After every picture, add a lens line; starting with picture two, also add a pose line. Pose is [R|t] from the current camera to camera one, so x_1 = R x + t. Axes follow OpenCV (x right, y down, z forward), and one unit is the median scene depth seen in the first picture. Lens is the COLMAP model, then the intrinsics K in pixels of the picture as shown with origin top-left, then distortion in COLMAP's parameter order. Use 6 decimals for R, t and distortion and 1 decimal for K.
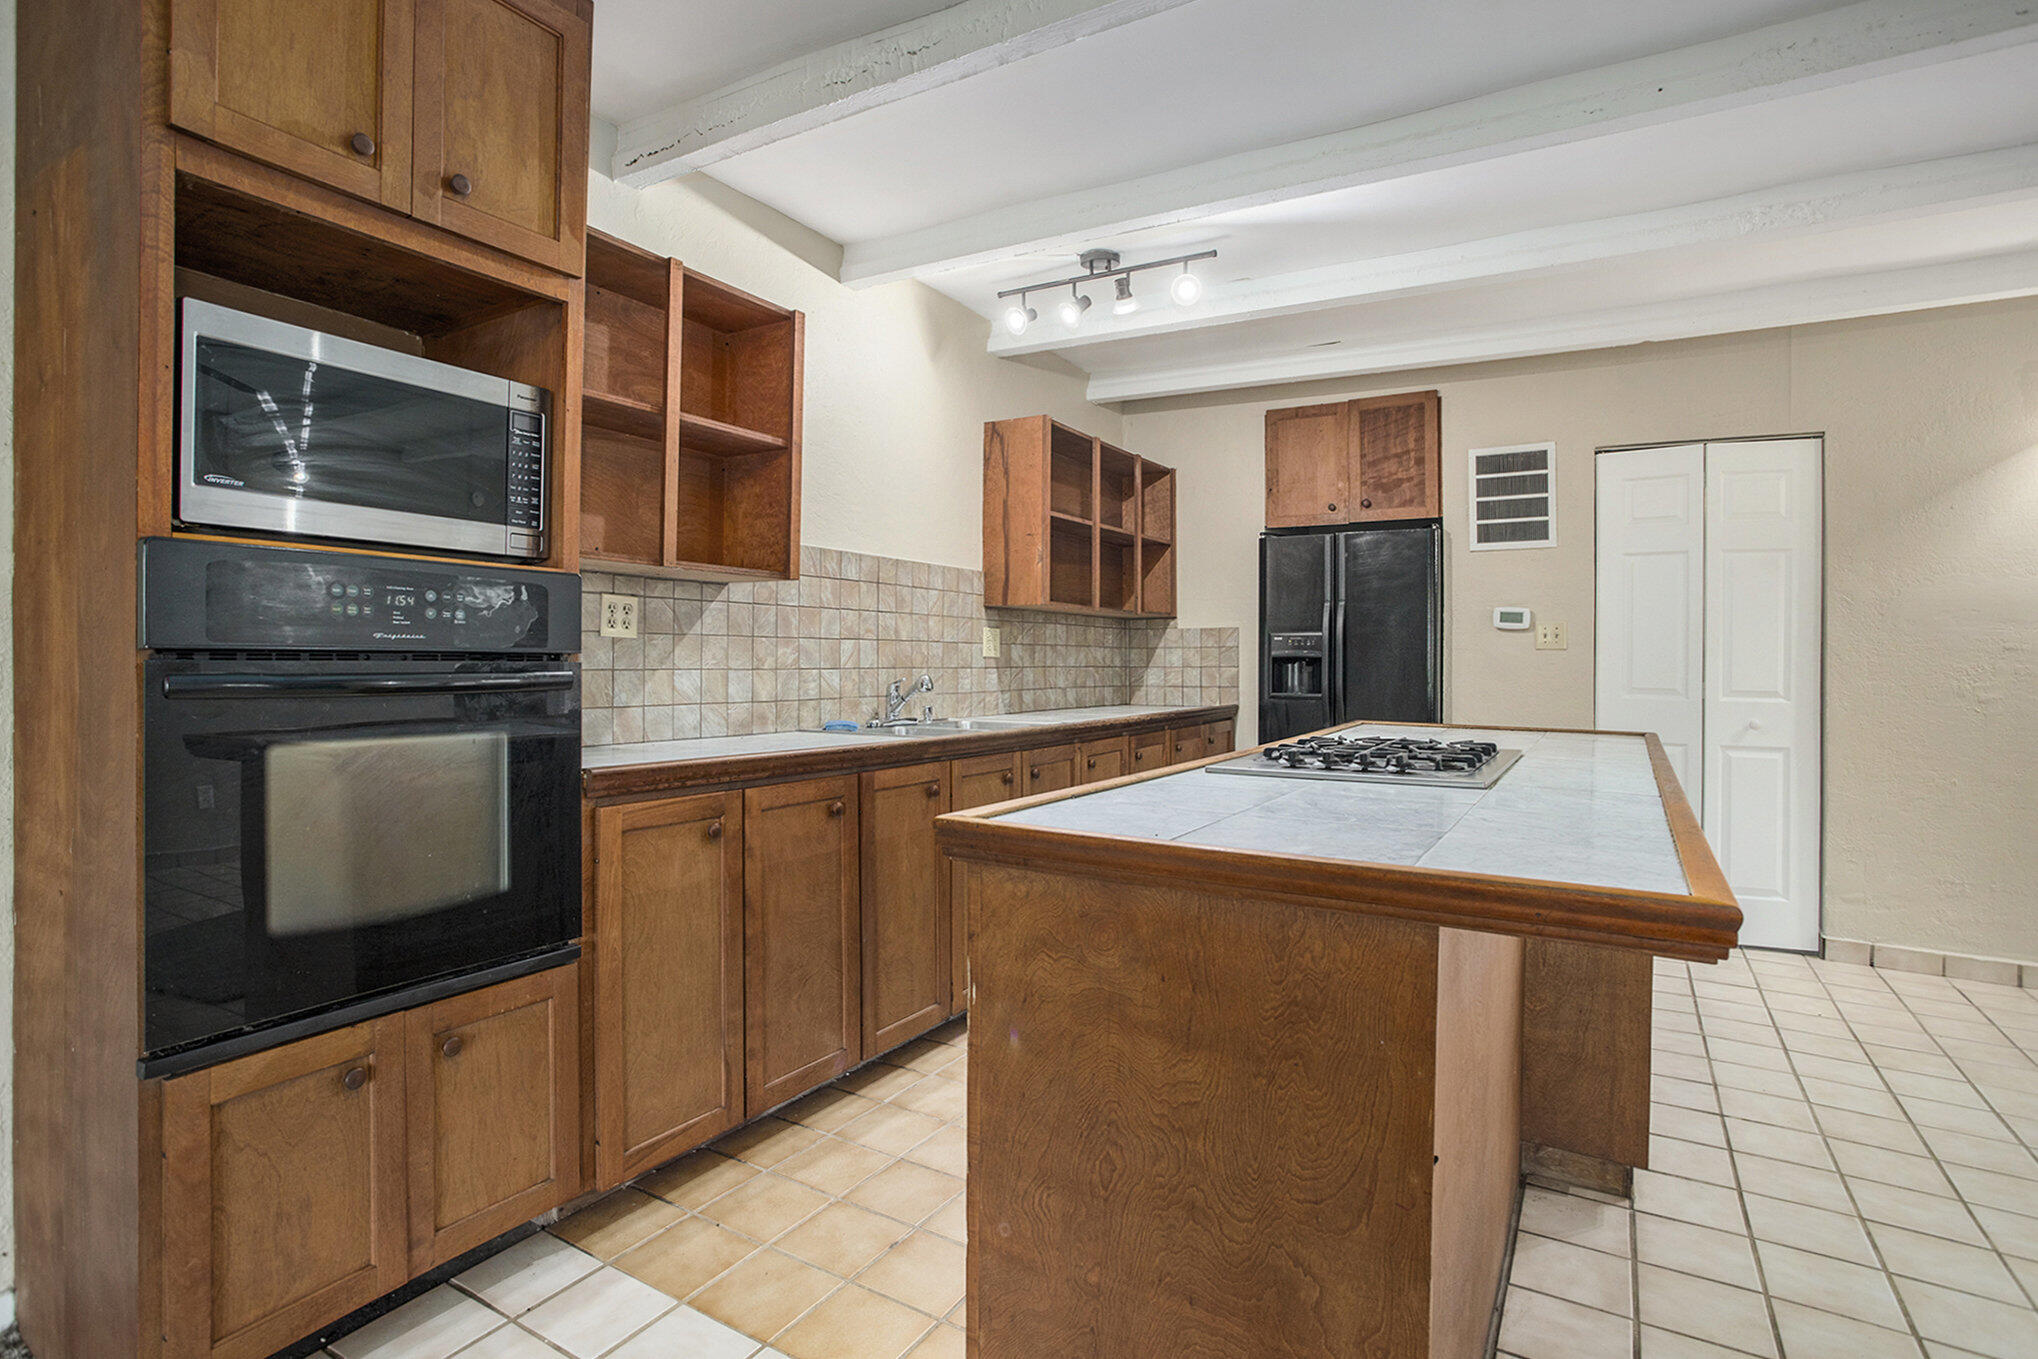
lens RADIAL K [[1026.2, 0, 1015.1], [0, 1026.2, 656.0], [0, 0, 1]] dist [-0.041831, 0.017358]
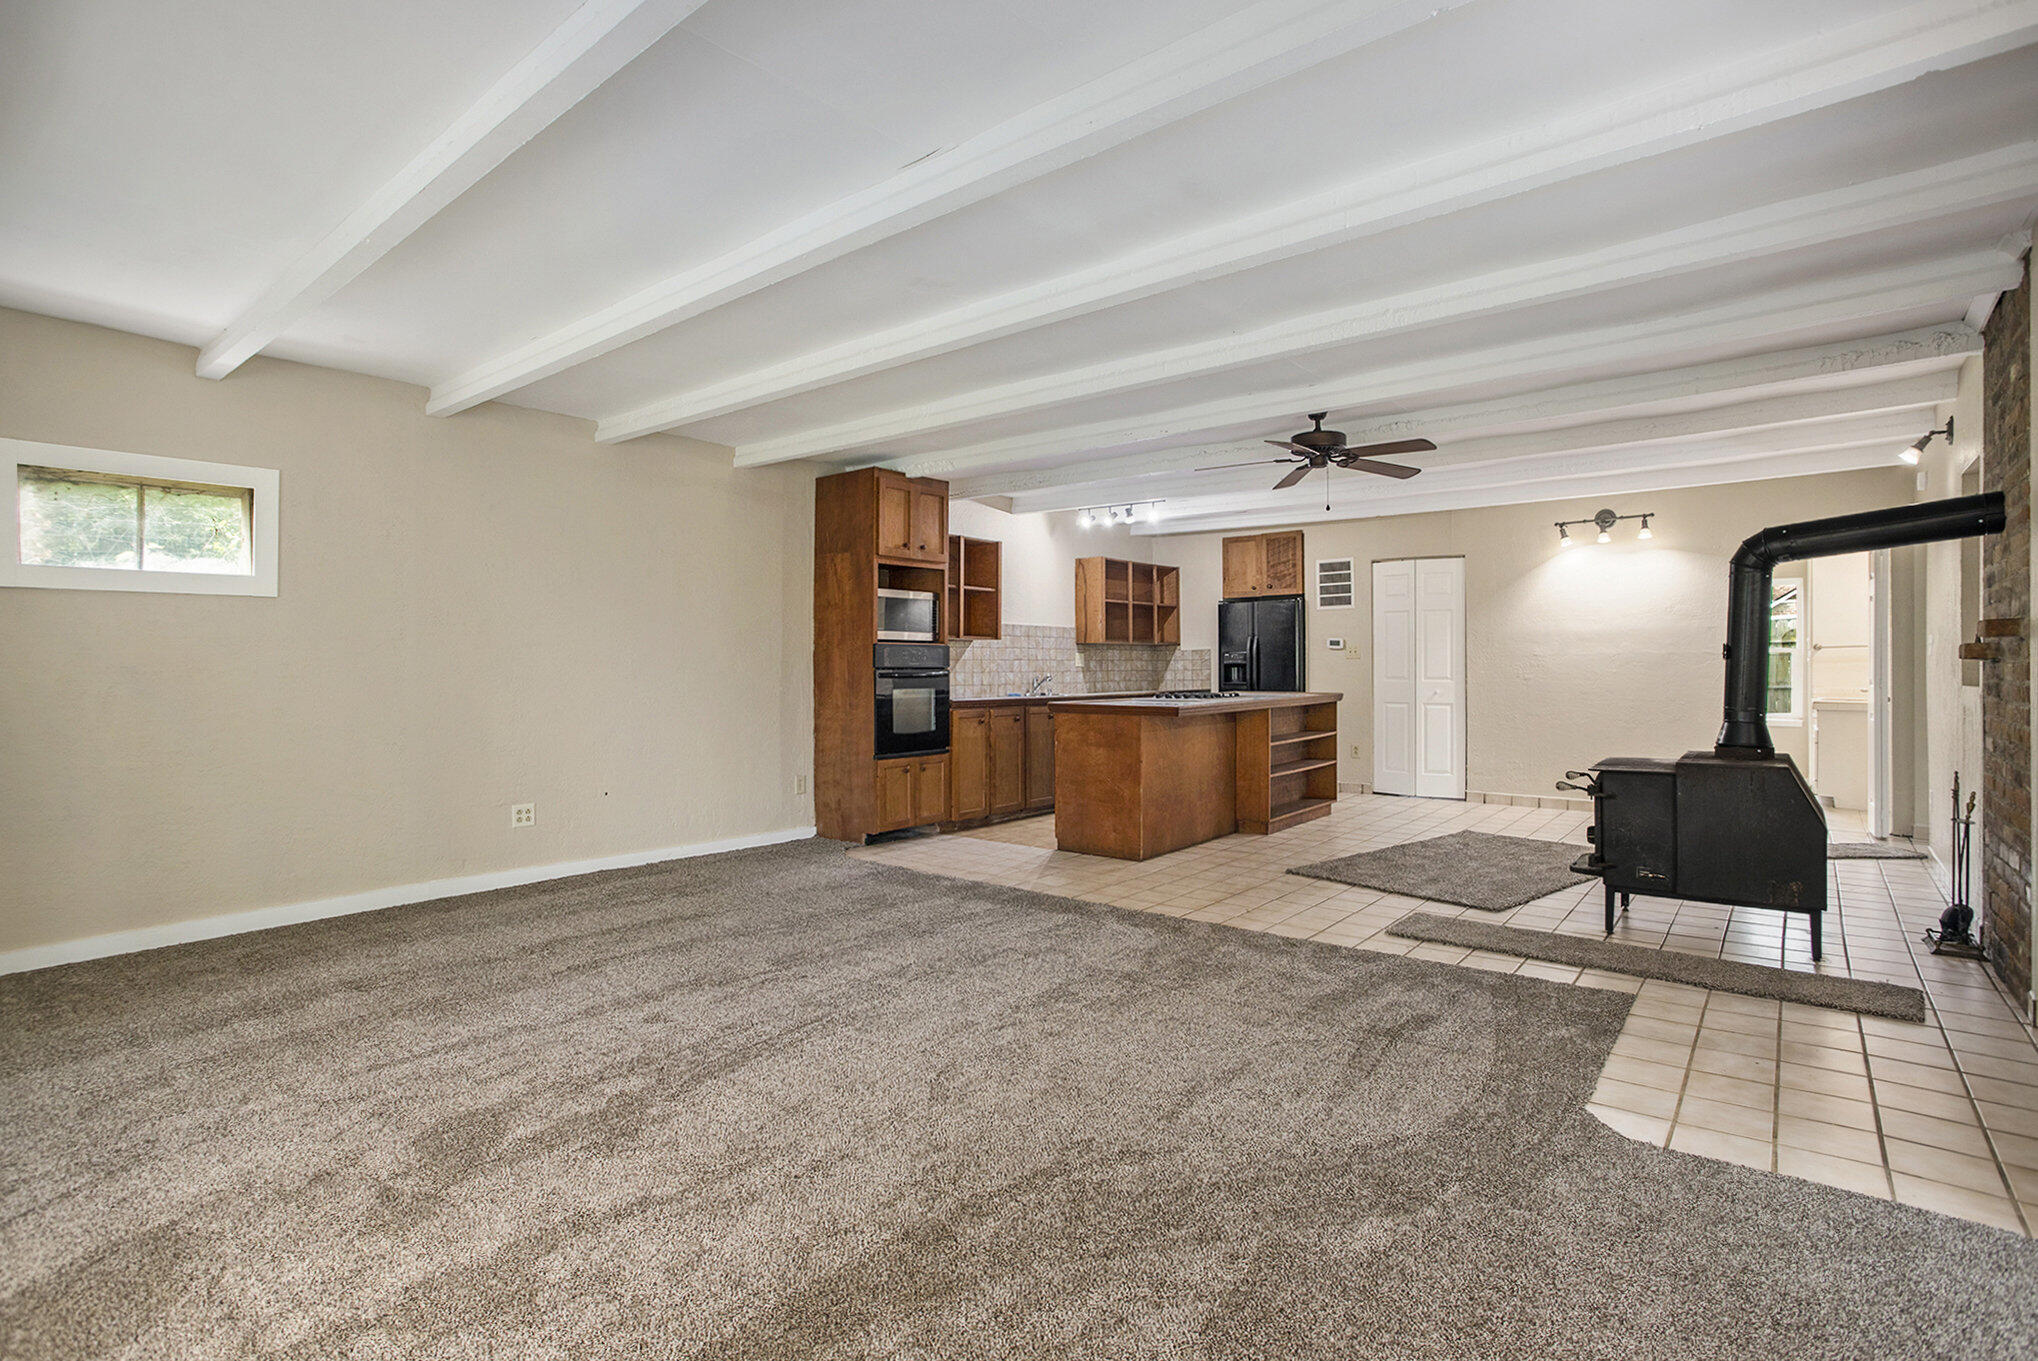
lens RADIAL K [[1026.2, 0, 1015.1], [0, 1026.2, 657.0], [0, 0, 1]] dist [-0.041831, 0.017358]
pose [[0.990739, -0.016568, -0.134767, 0.139512], [0.015247, 0.999825, -0.010827, 0.002603], [0.134923, 0.008672, 0.990818, -1.221824]]
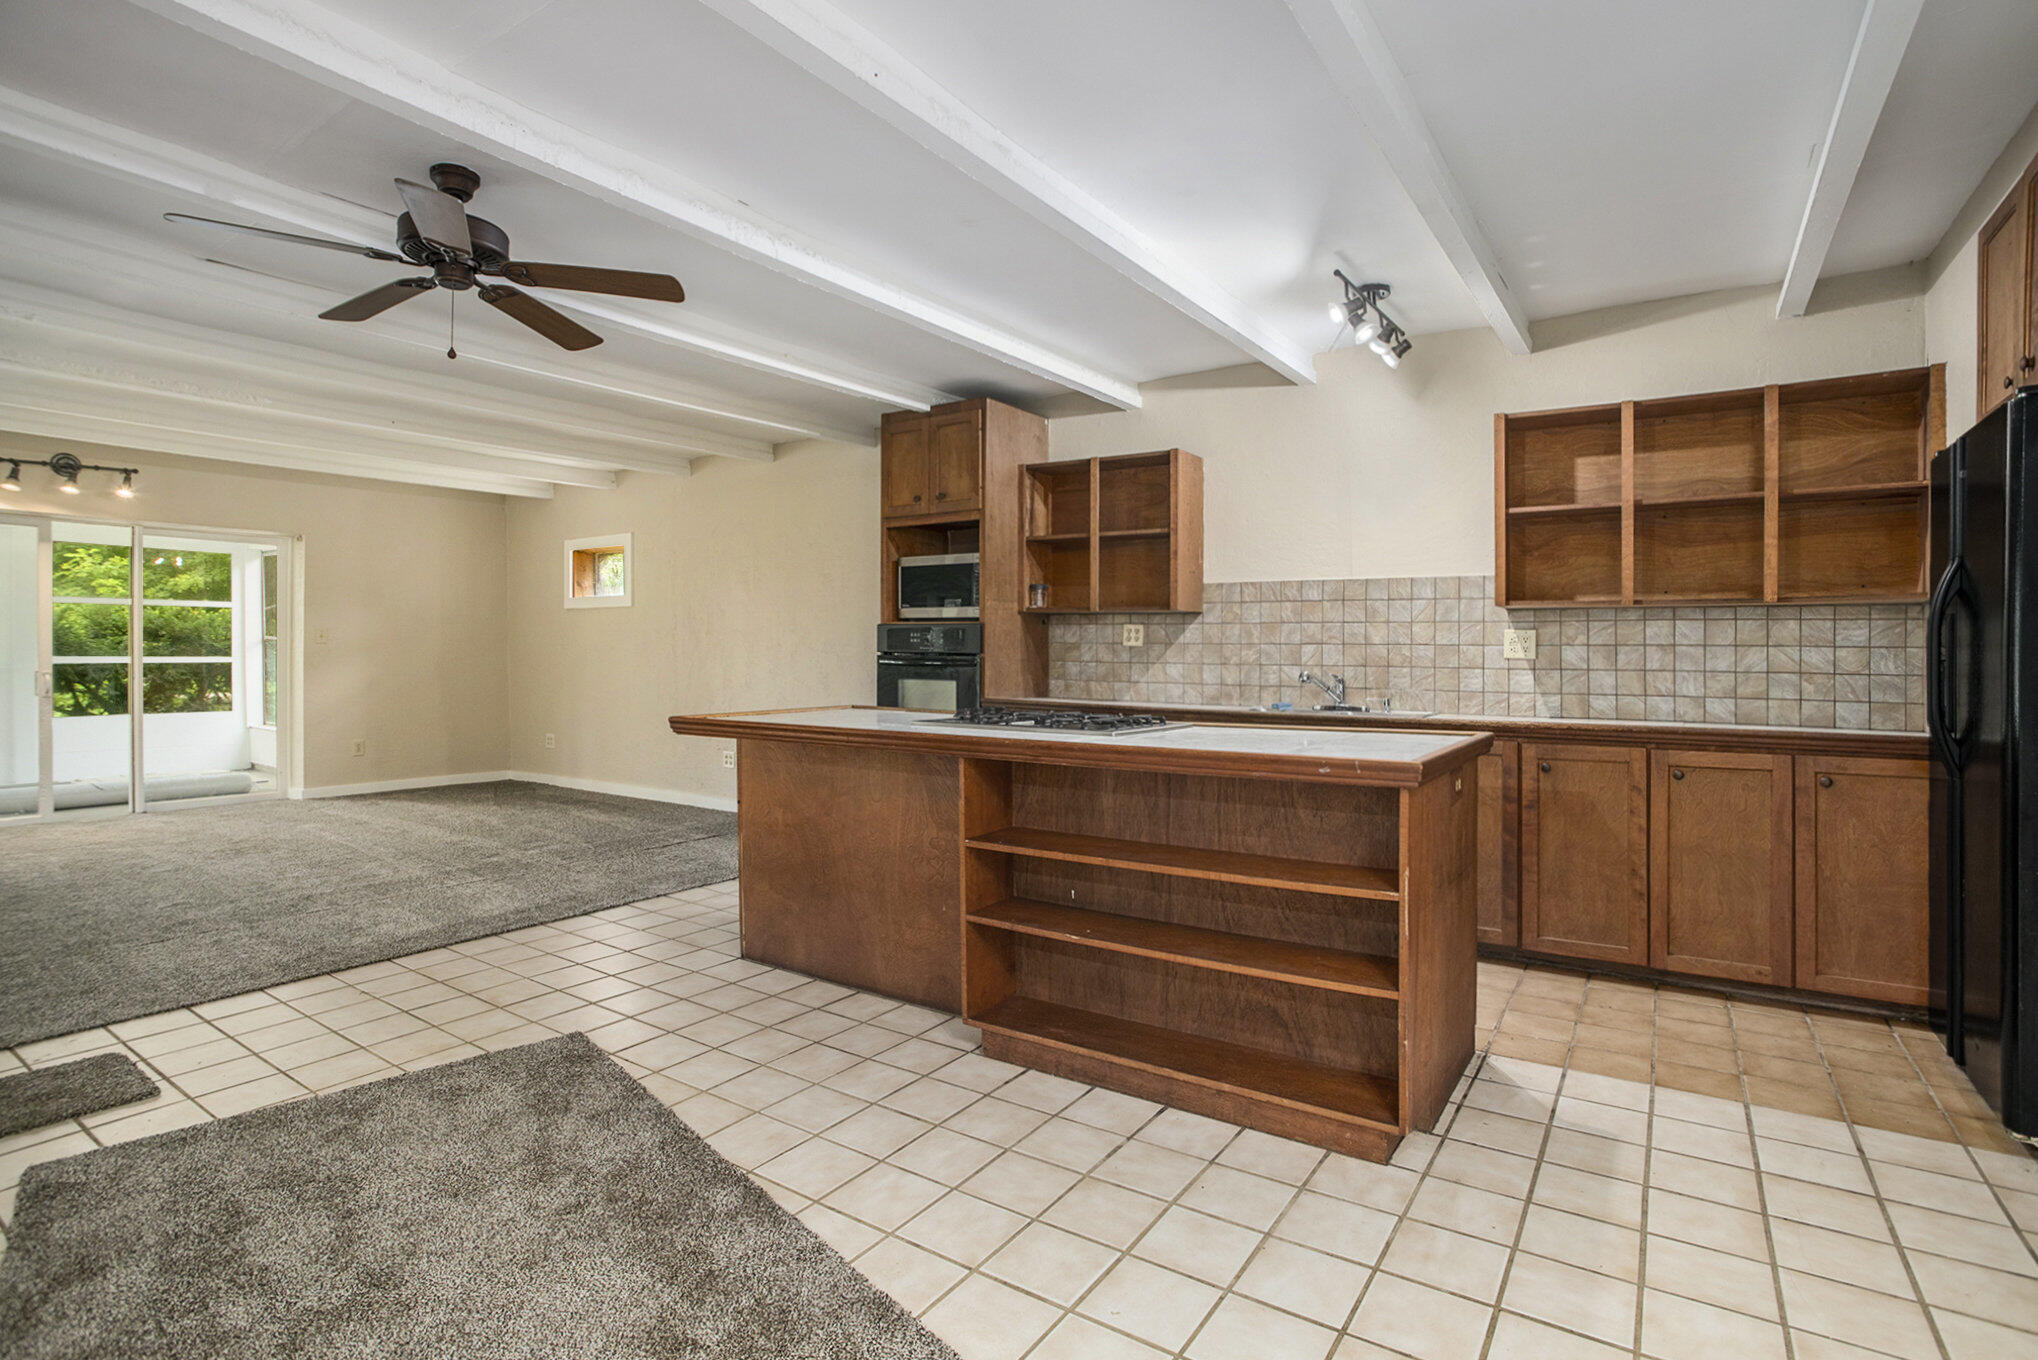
lens RADIAL K [[1026.2, 0, 1015.1], [0, 1026.2, 656.5], [0, 0, 1]] dist [-0.041831, 0.017358]
pose [[-0.044666, 0.005177, -0.998989, 1.027319], [-0.001011, 0.999986, 0.005228, -0.005652], [0.999001, 0.001243, -0.044660, 0.567772]]
